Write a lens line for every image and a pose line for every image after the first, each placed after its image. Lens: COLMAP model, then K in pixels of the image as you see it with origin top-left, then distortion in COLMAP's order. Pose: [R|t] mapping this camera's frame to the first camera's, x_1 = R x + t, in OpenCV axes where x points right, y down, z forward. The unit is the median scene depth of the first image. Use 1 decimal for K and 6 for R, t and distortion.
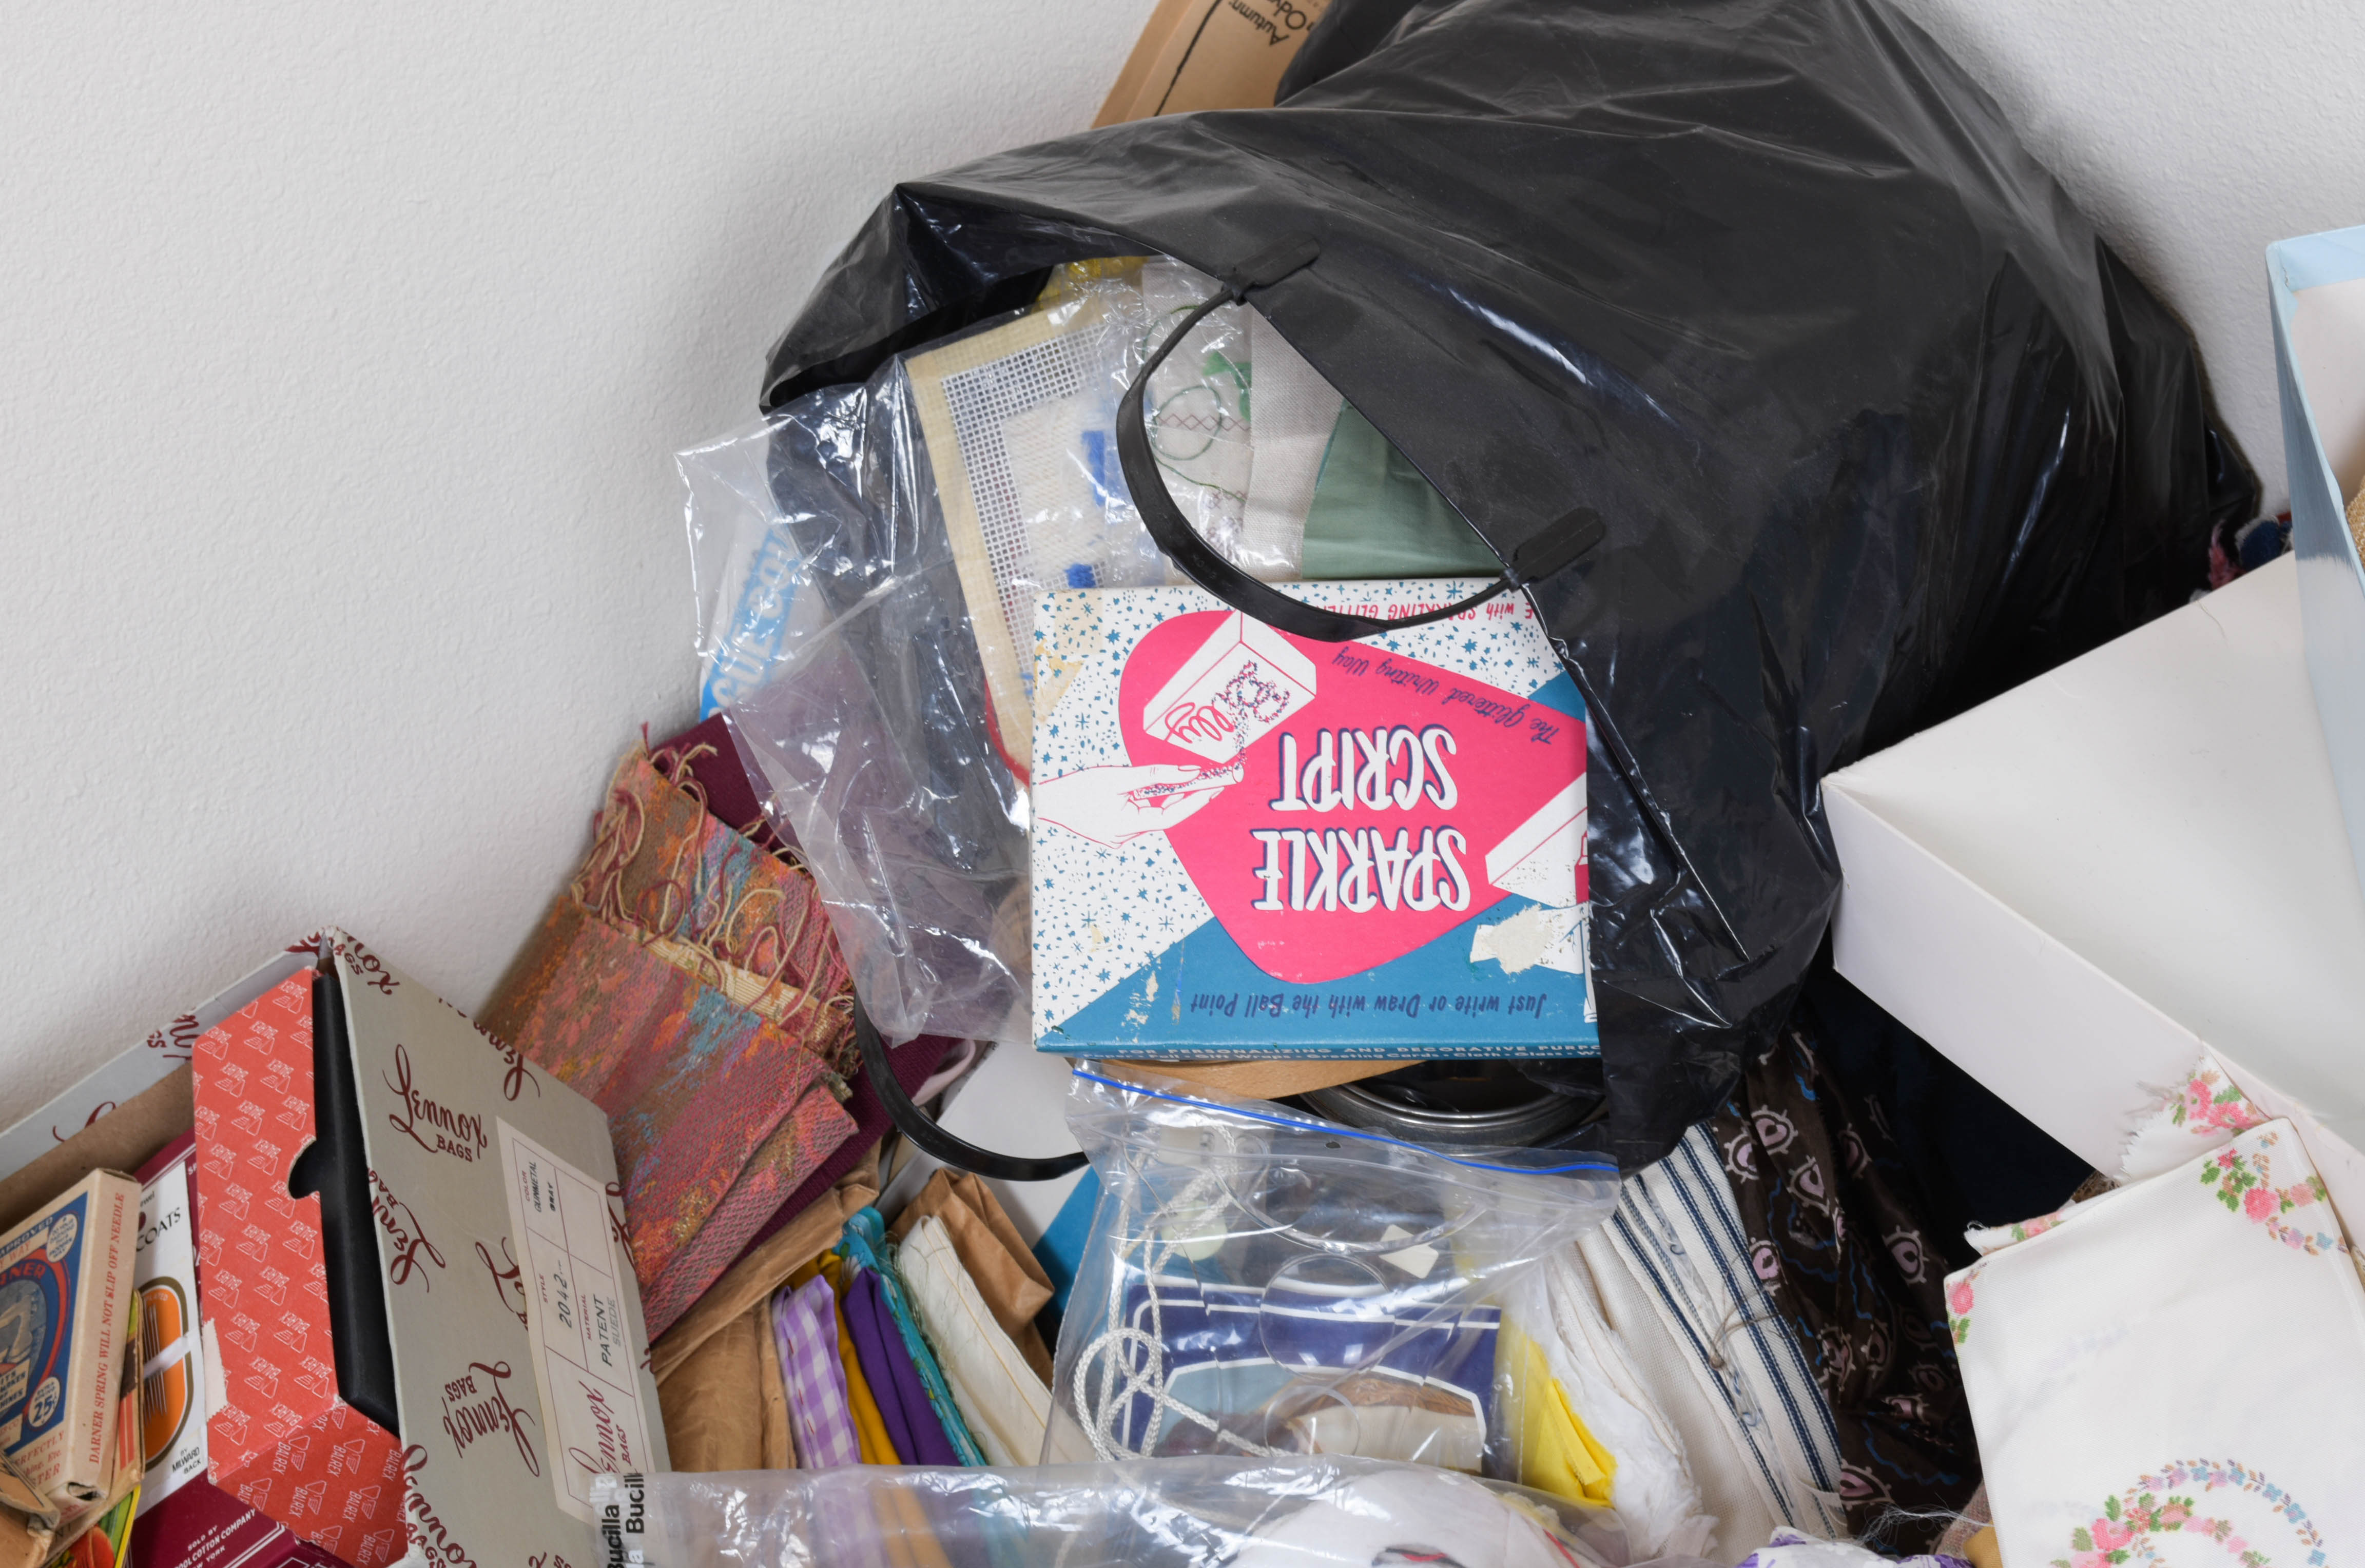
lens RADIAL K [[4129.5, 0, 1191.0], [0, 4129.5, 778.5], [0, 0, 1]] dist [-0.037613, 0.071617]
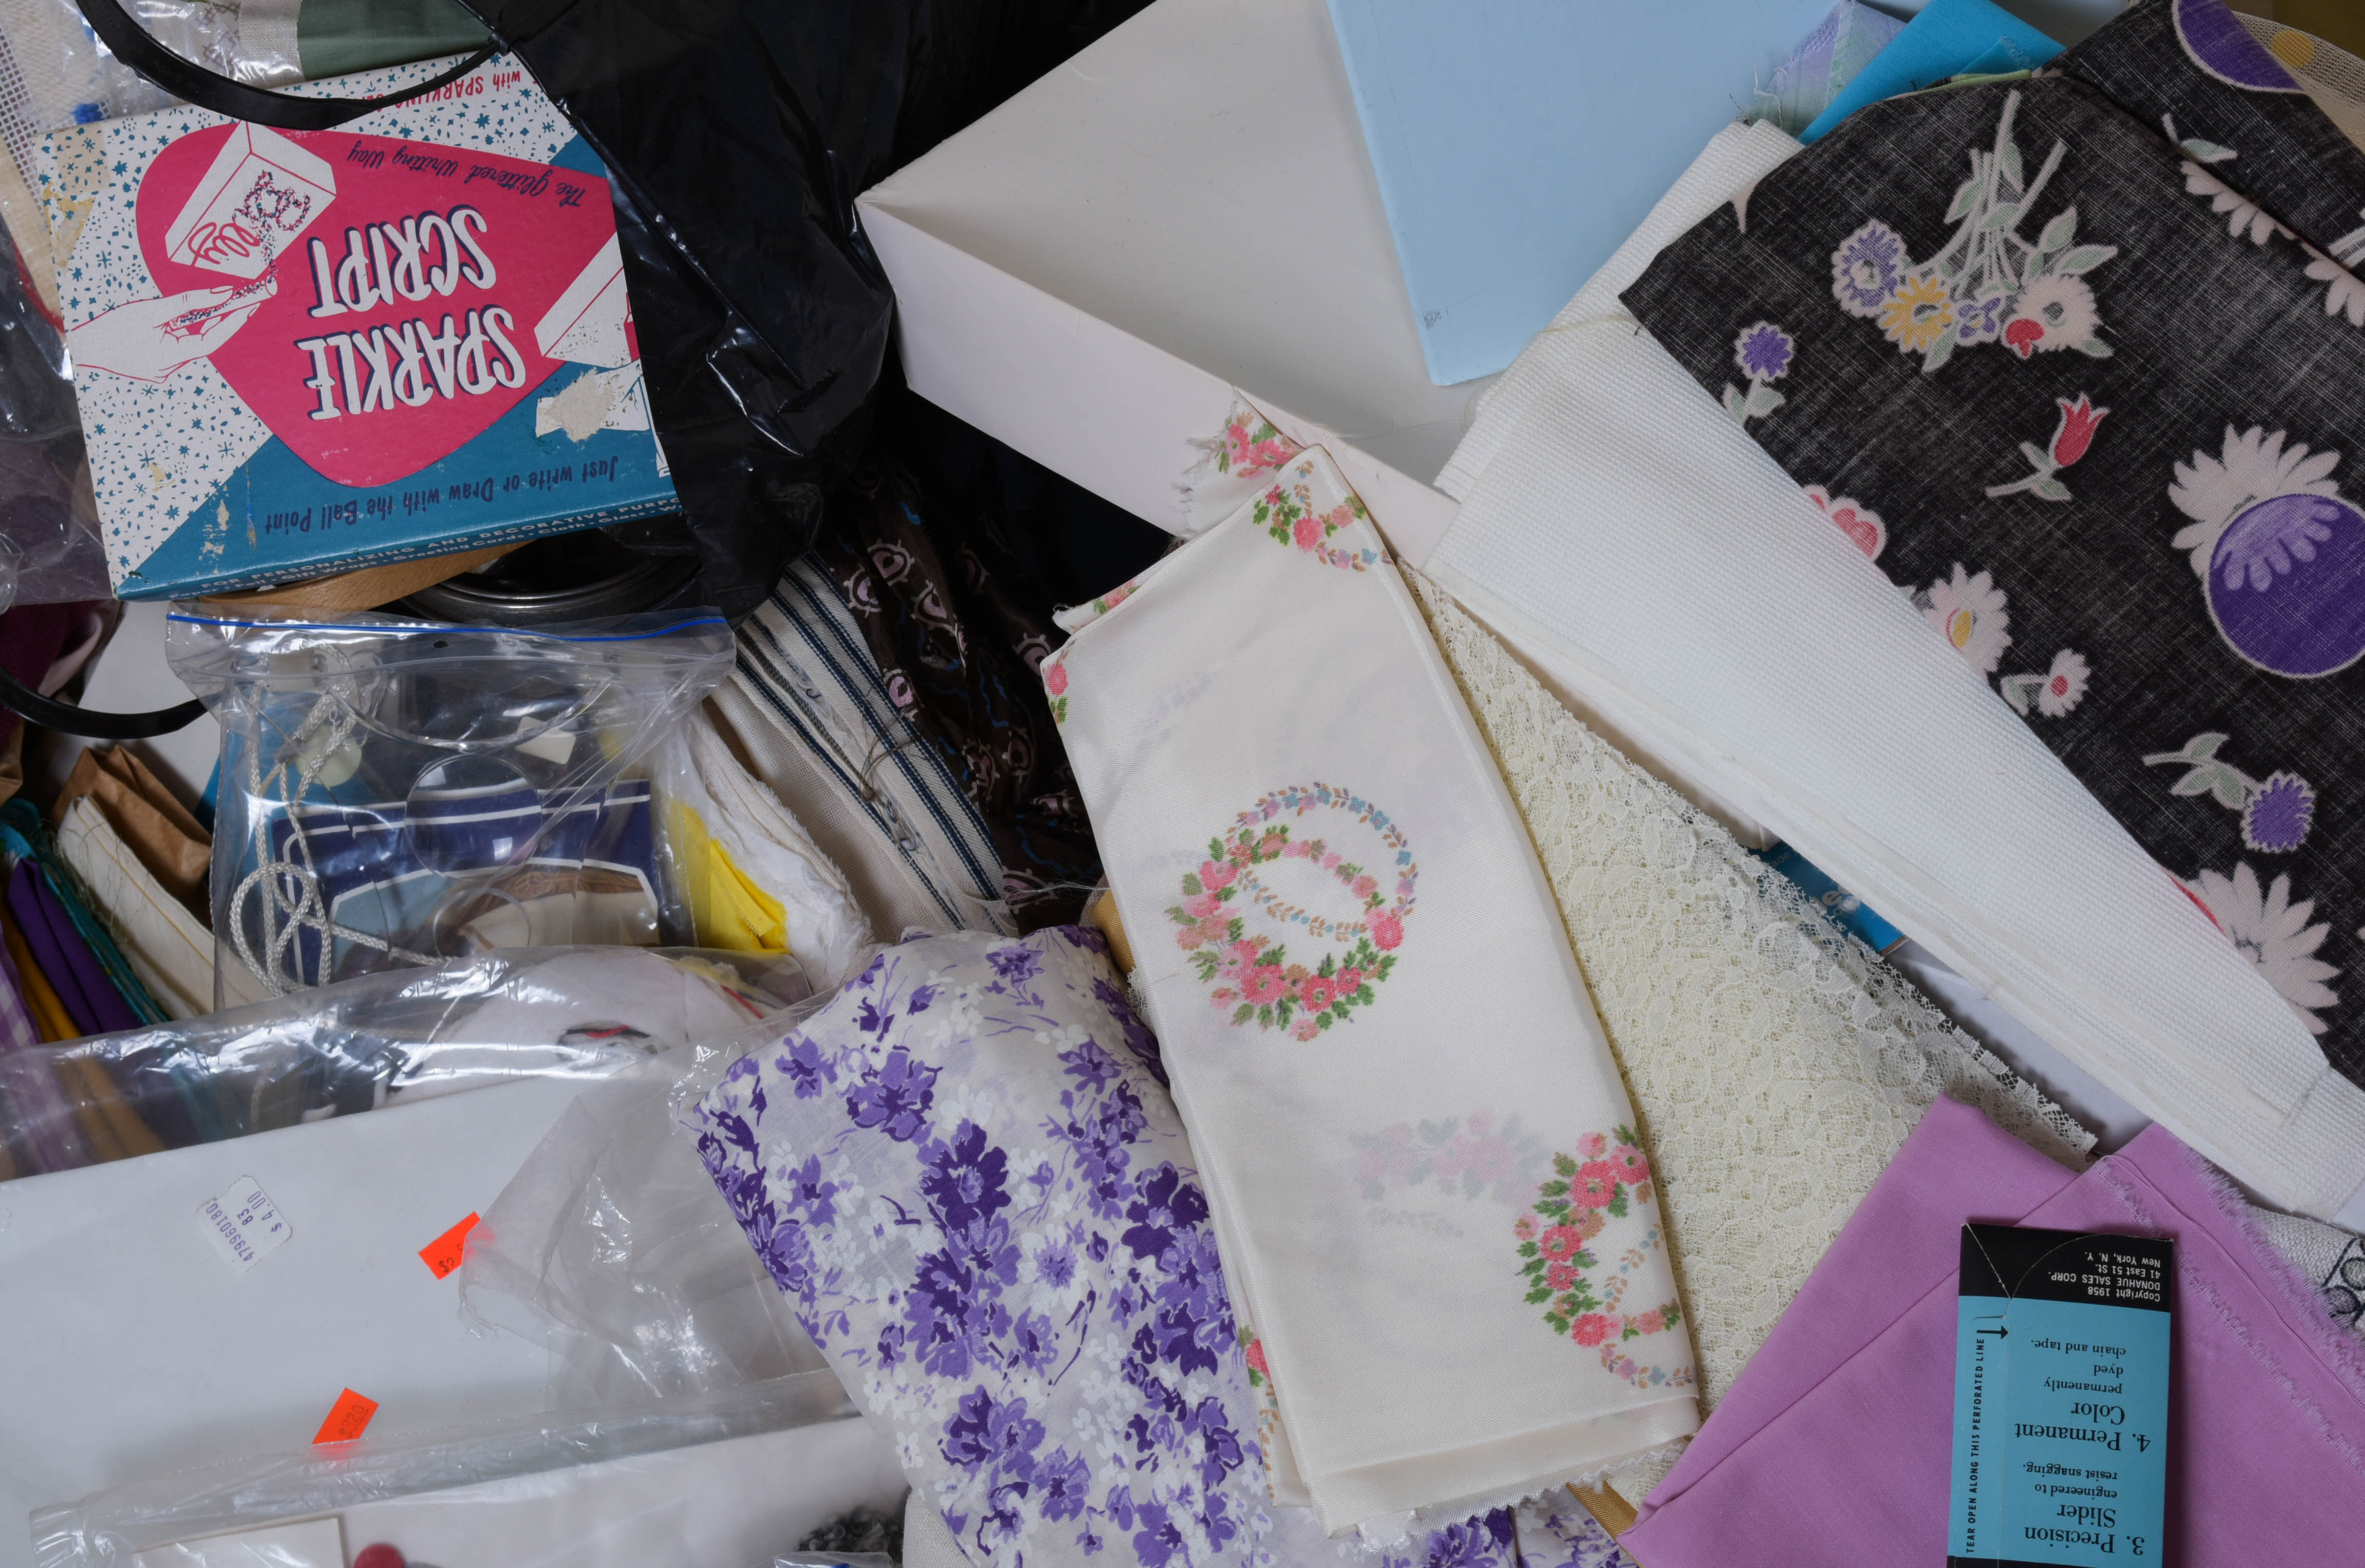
lens RADIAL K [[4134.9, 0, 1191.3], [0, 4134.9, 790.0], [0, 0, 1]] dist [-0.034690, 0.055916]
pose [[0.975041, -0.173924, 0.138002, 0.067760], [0.158331, 0.980434, 0.116965, 0.035674], [-0.155645, -0.092196, 0.983501, -0.010437]]
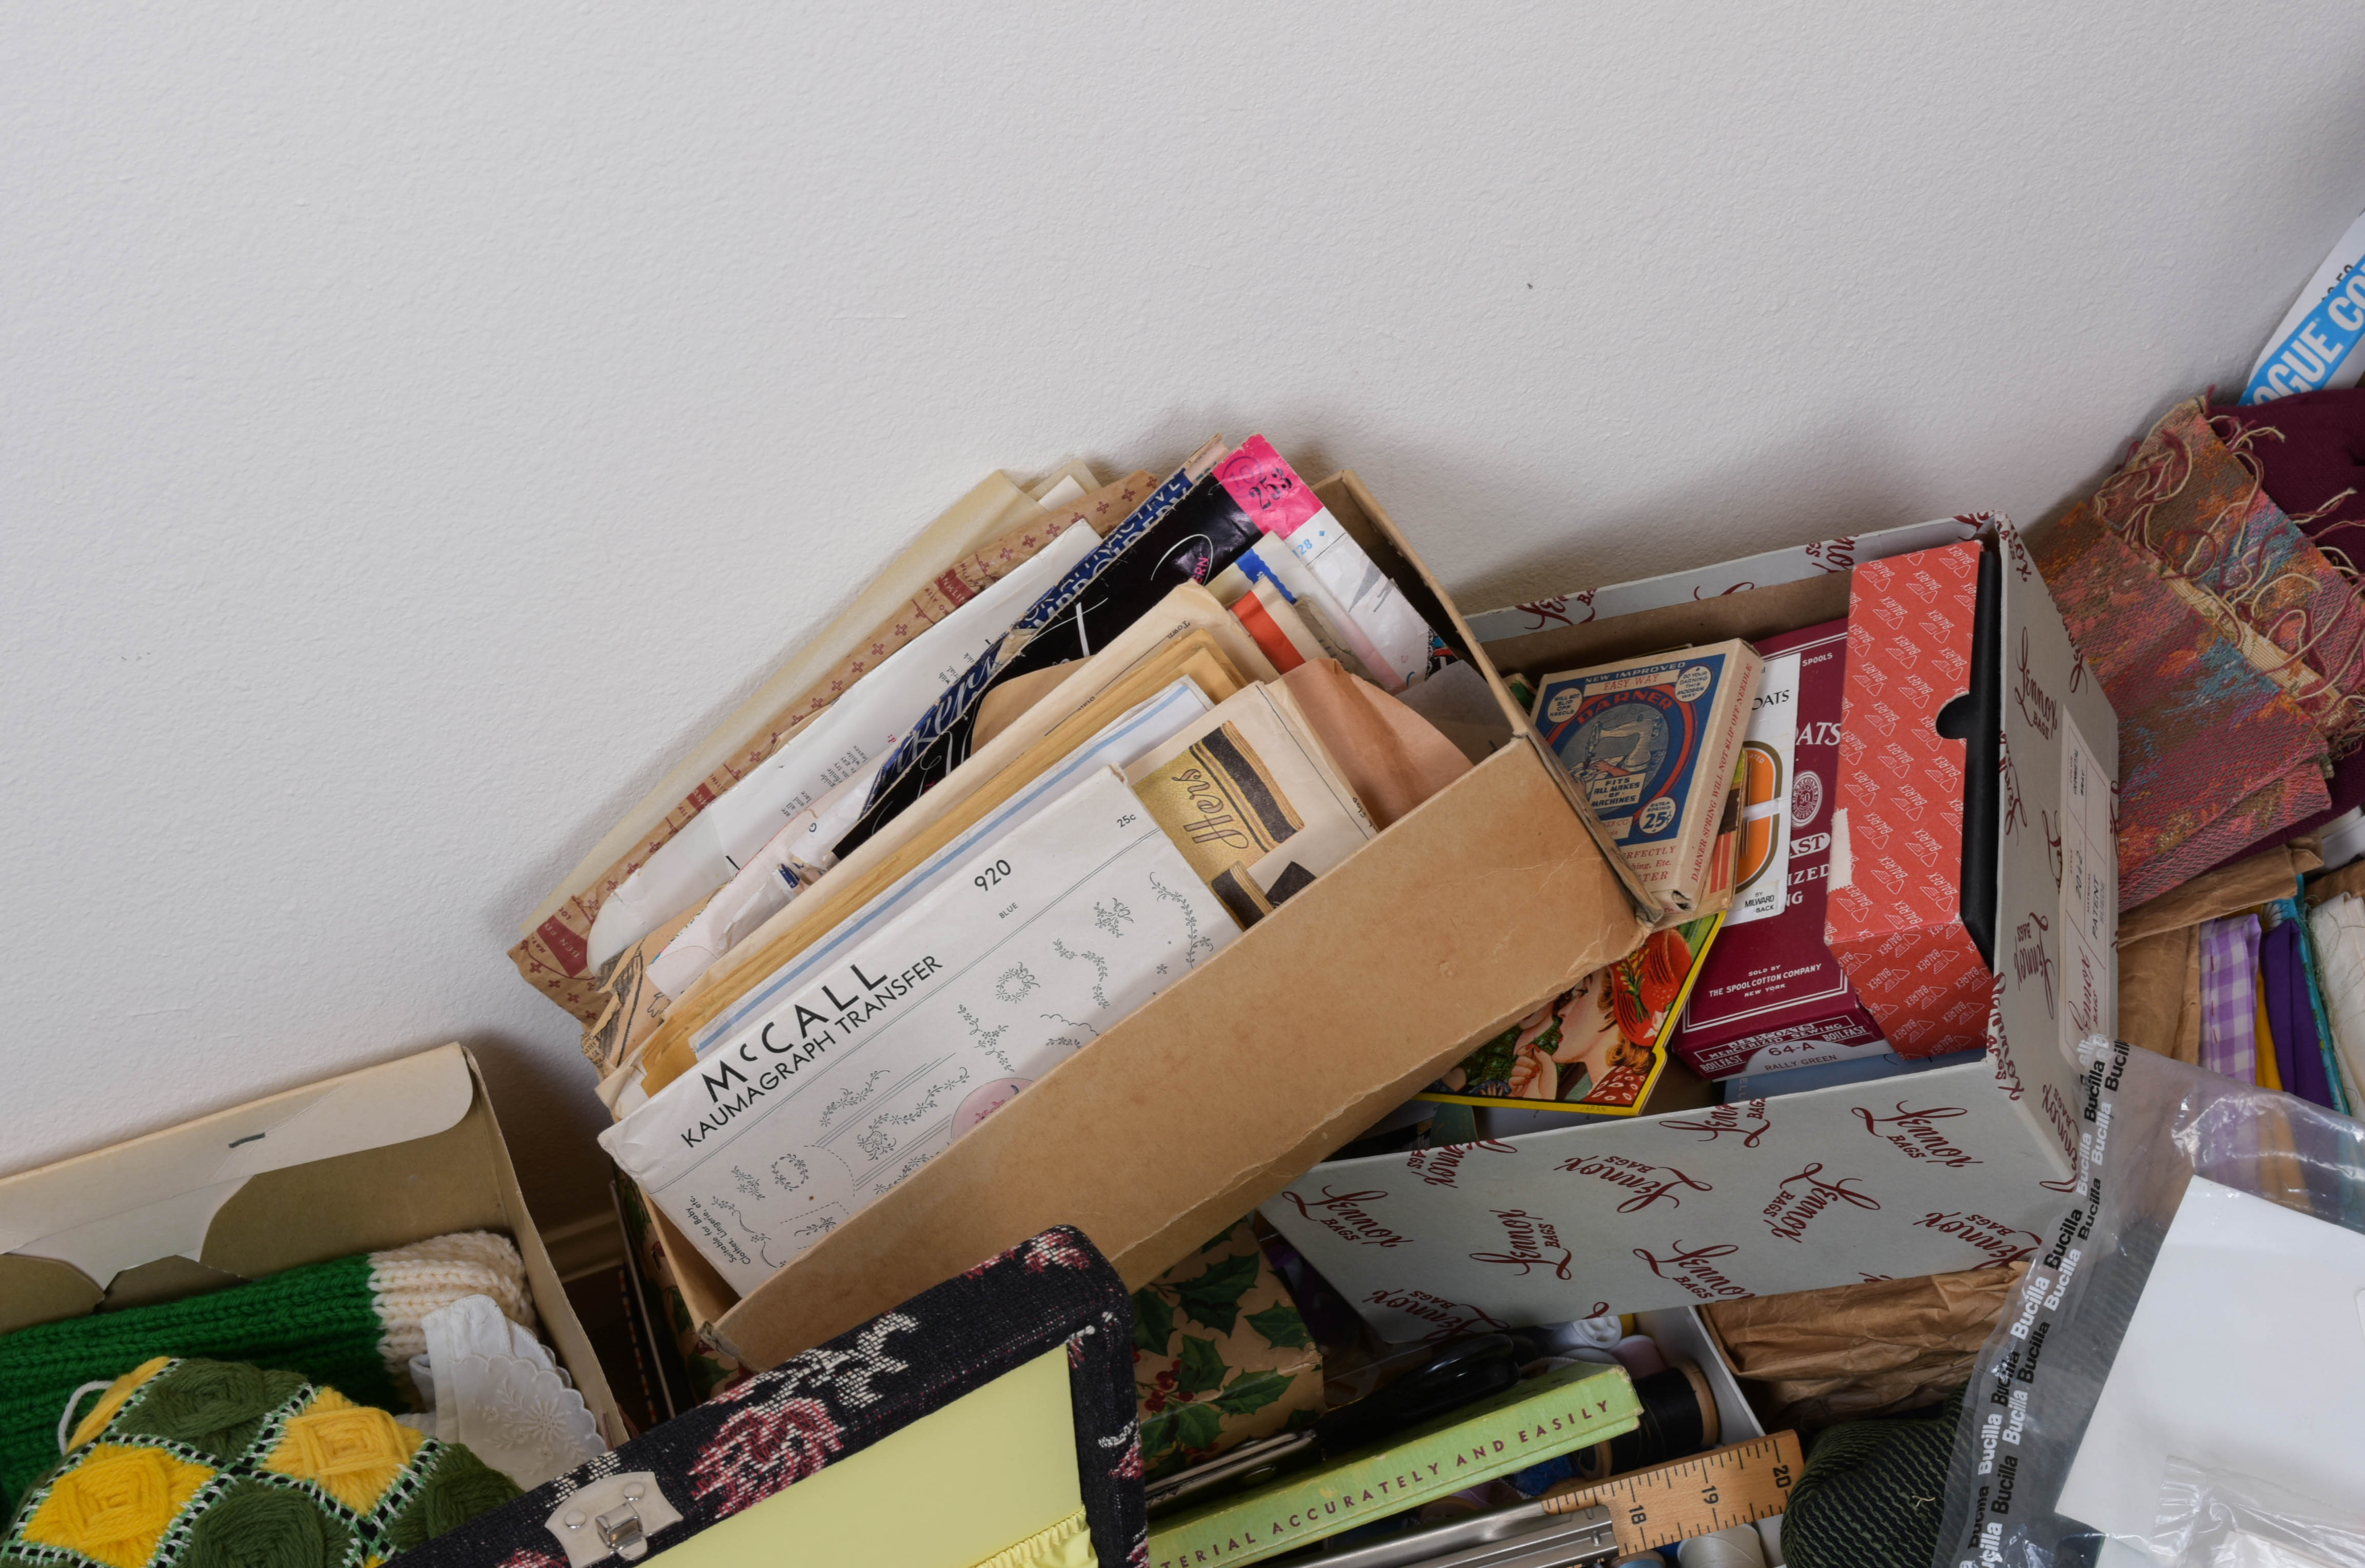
lens RADIAL K [[4219.6, 0, 1196.3], [0, 4219.6, 798.2], [0, 0, 1]] dist [-0.037380, 0.086734]
pose [[0.933403, 0.335900, -0.126212, -0.258181], [-0.312349, 0.933711, 0.174990, -0.028096], [0.176625, -0.123914, 0.976447, -0.237120]]
